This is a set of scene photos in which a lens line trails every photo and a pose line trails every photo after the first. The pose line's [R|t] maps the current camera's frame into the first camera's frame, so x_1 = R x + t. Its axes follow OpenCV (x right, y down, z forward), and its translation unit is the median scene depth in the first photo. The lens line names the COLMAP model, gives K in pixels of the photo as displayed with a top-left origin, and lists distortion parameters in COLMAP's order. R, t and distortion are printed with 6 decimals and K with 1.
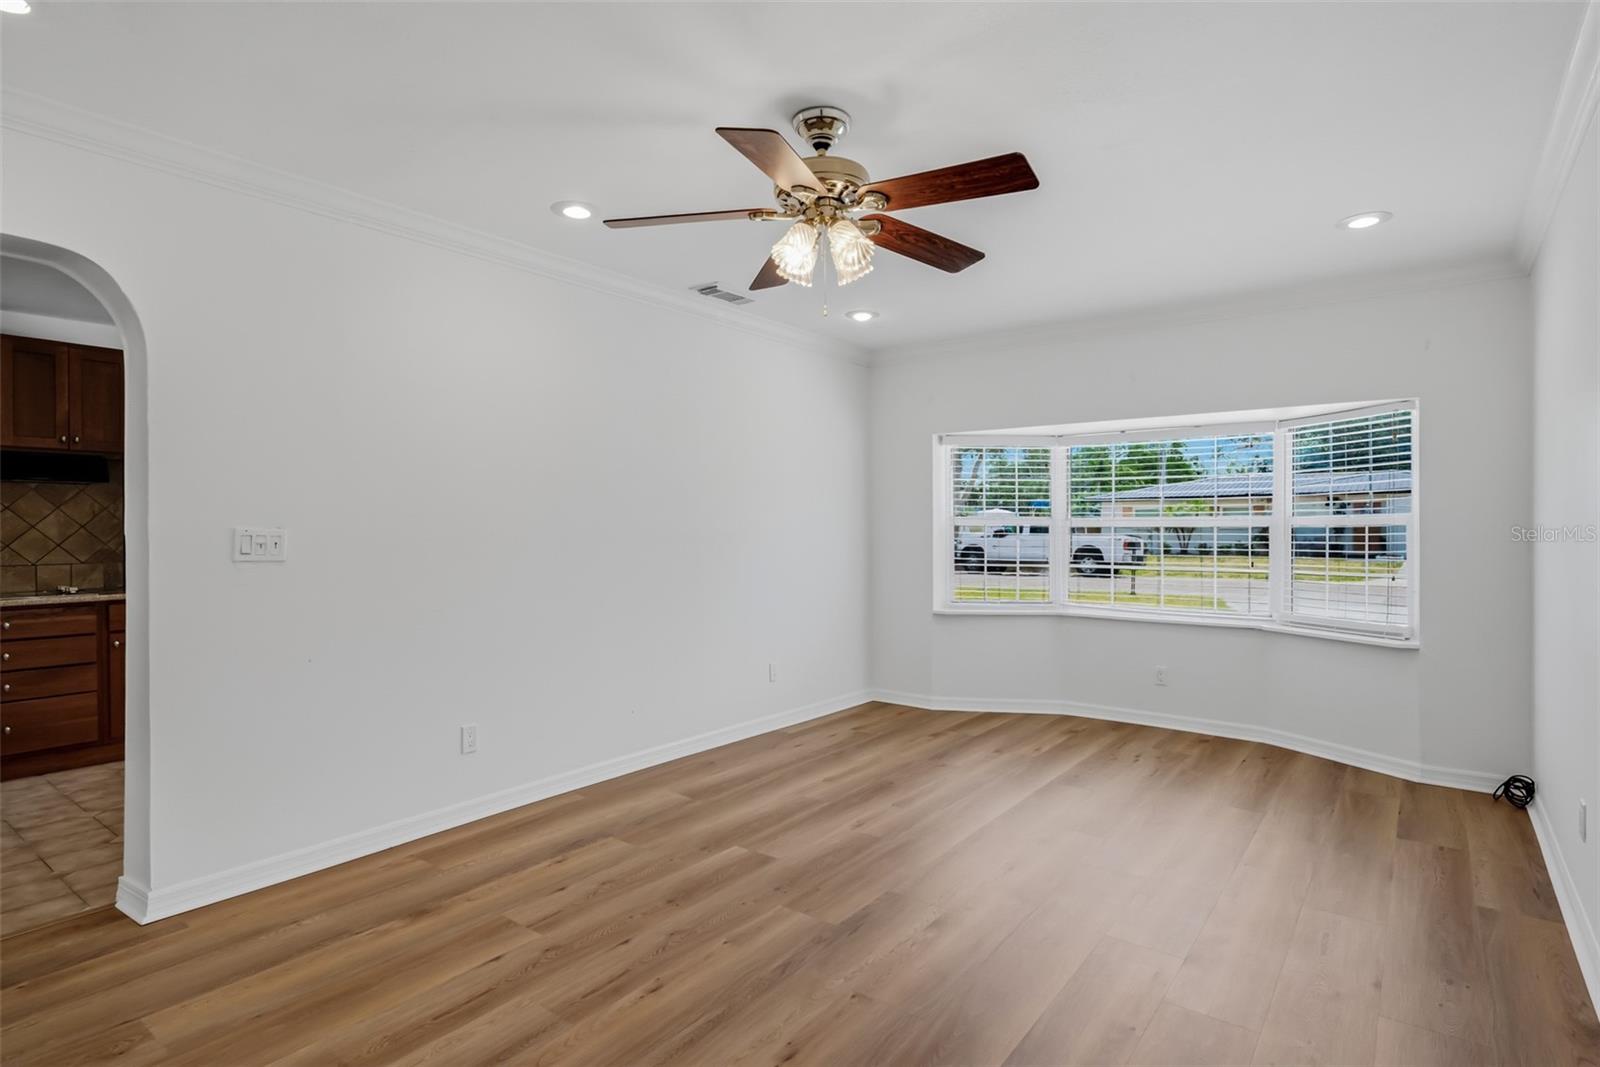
lens RADIAL K [[826.0, 0, 797.0], [0, 826.0, 523.9], [0, 0, 1]] dist [-0.006132, 0.001065]
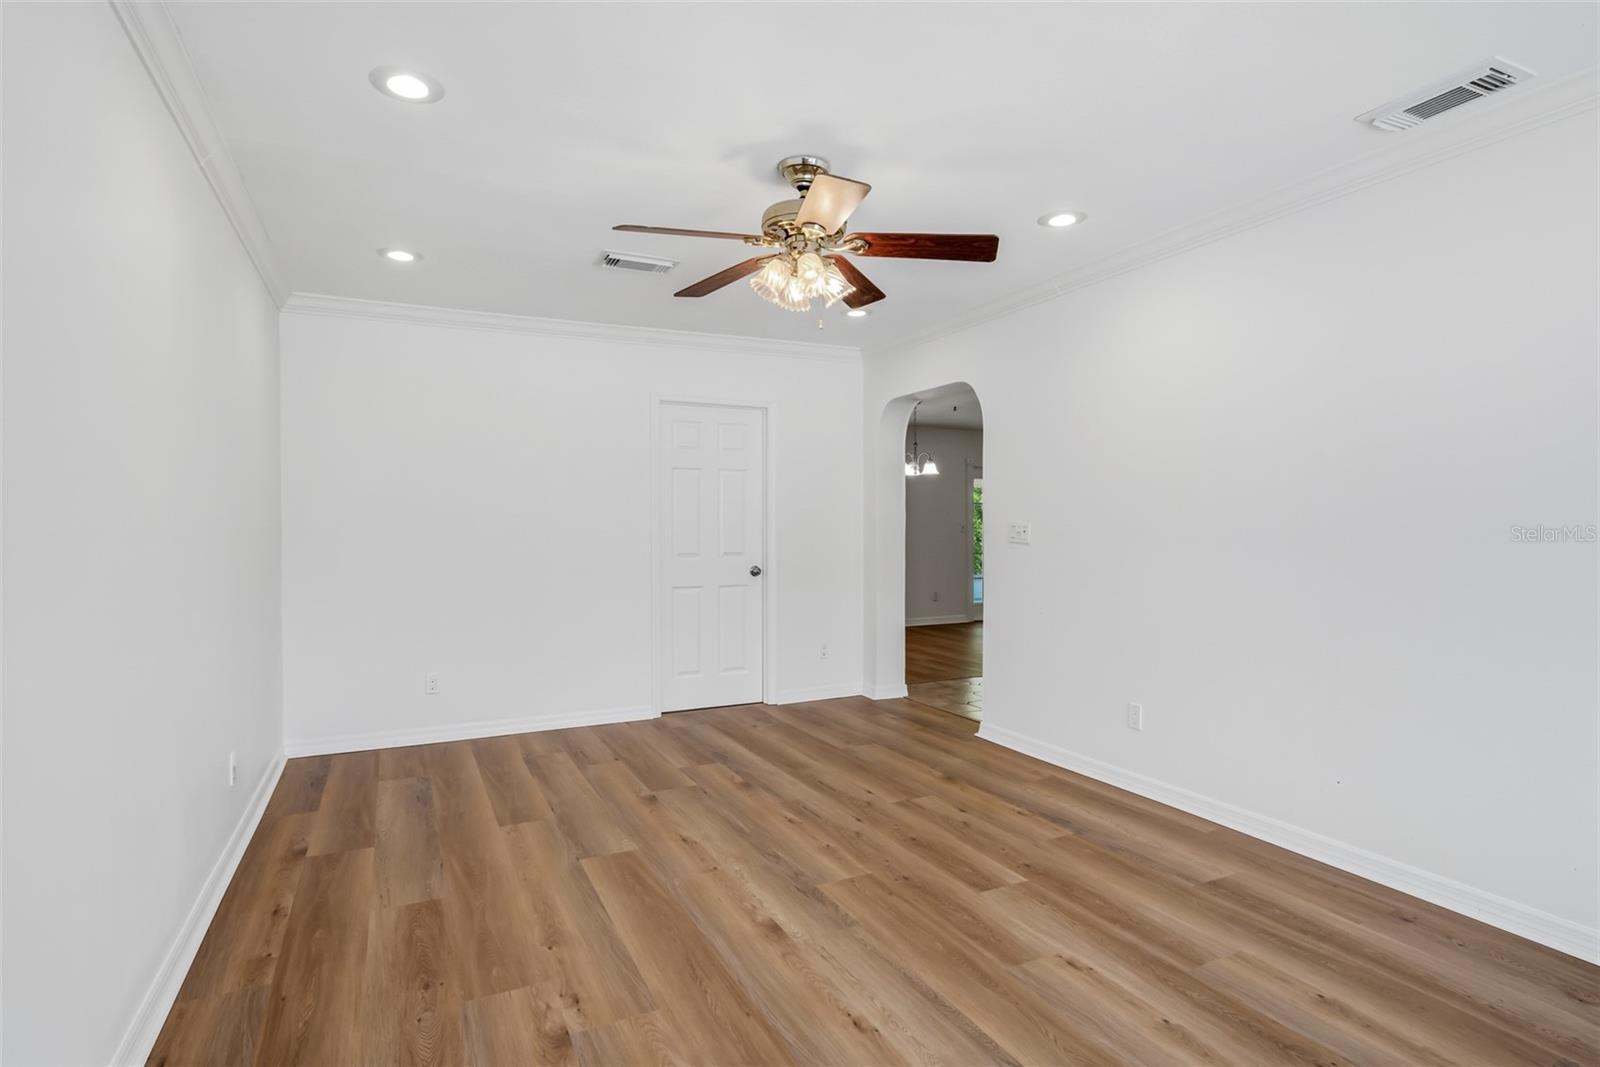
lens RADIAL K [[826.0, 0, 797.0], [0, 826.0, 523.9], [0, 0, 1]] dist [-0.006132, 0.001065]
pose [[-0.450959, 0.007057, -0.892517, 0.922198], [0.008120, 0.999960, 0.003804, 0.000396], [0.892508, -0.005532, -0.450998, 1.313541]]
